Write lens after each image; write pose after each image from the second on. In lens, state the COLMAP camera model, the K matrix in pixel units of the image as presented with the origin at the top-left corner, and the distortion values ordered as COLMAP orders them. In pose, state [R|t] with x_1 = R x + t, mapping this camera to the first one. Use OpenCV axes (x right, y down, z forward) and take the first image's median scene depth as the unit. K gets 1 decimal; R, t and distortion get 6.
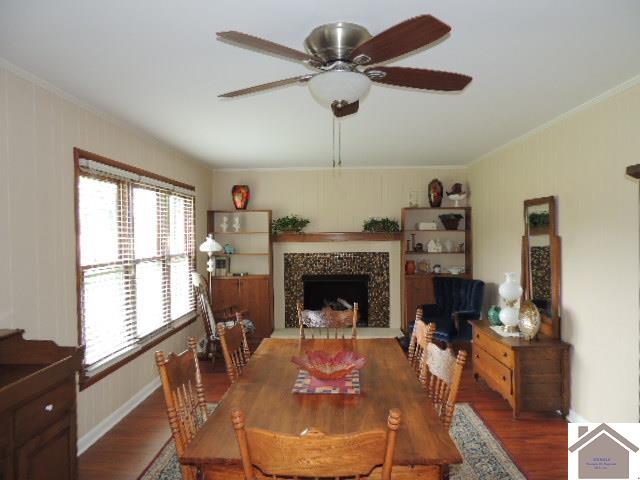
lens RADIAL K [[462.8, 0, 322.3], [0, 462.8, 240.4], [0, 0, 1]] dist [-0.023771, 0.013668]
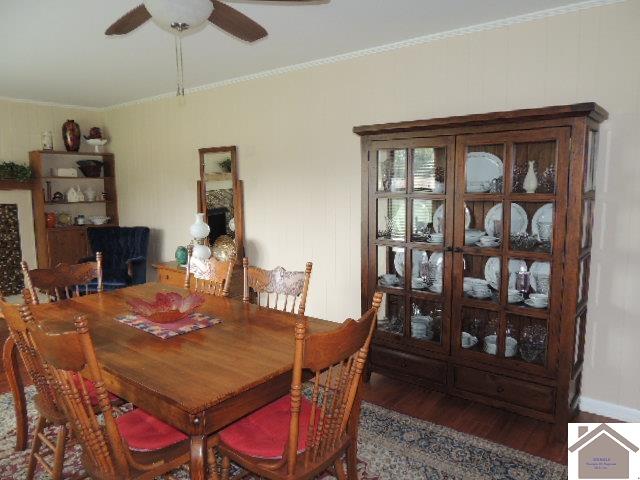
lens RADIAL K [[462.8, 0, 324.4], [0, 462.8, 241.3], [0, 0, 1]] dist [-0.023771, 0.013668]
pose [[0.586793, -0.100294, 0.803502, -0.205939], [0.019170, 0.993742, 0.110040, 0.012652], [-0.809510, -0.049168, 0.585044, 0.067759]]
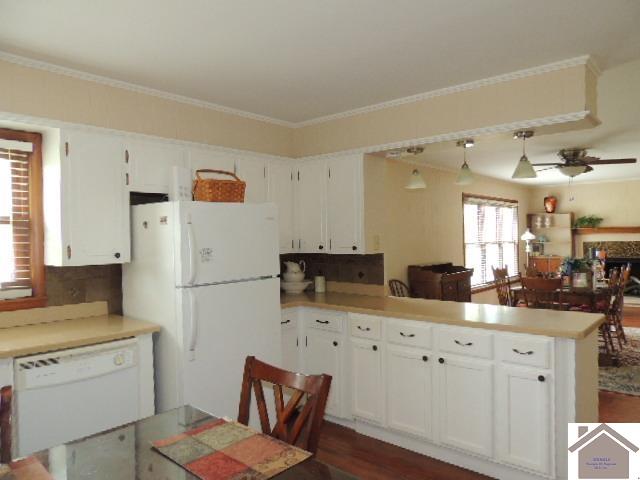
lens RADIAL K [[462.8, 0, 321.8], [0, 462.8, 242.1], [0, 0, 1]] dist [-0.023771, 0.013668]
pose [[0.777290, 0.001514, -0.629141, 0.188586], [0.002889, 0.999978, 0.005976, 0.017880], [0.629136, -0.006462, 0.777268, -0.629865]]
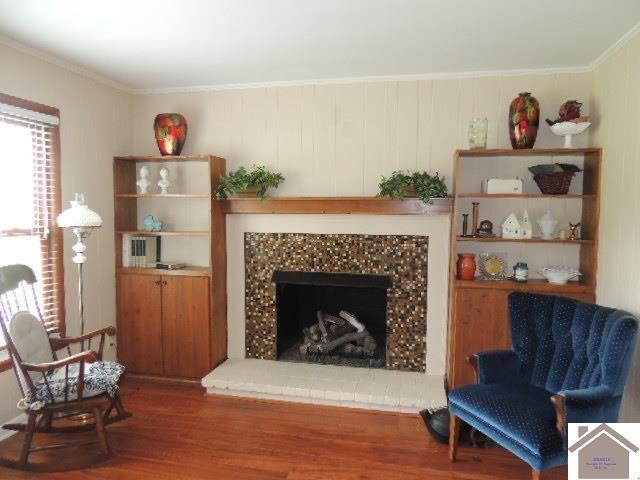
lens RADIAL K [[462.8, 0, 319.4], [0, 462.8, 242.4], [0, 0, 1]] dist [-0.023771, 0.013668]
pose [[0.982768, 0.030314, -0.182340, 0.121165], [-0.020285, 0.998190, 0.056618, 0.005196], [0.183726, -0.051944, 0.981604, 0.458018]]
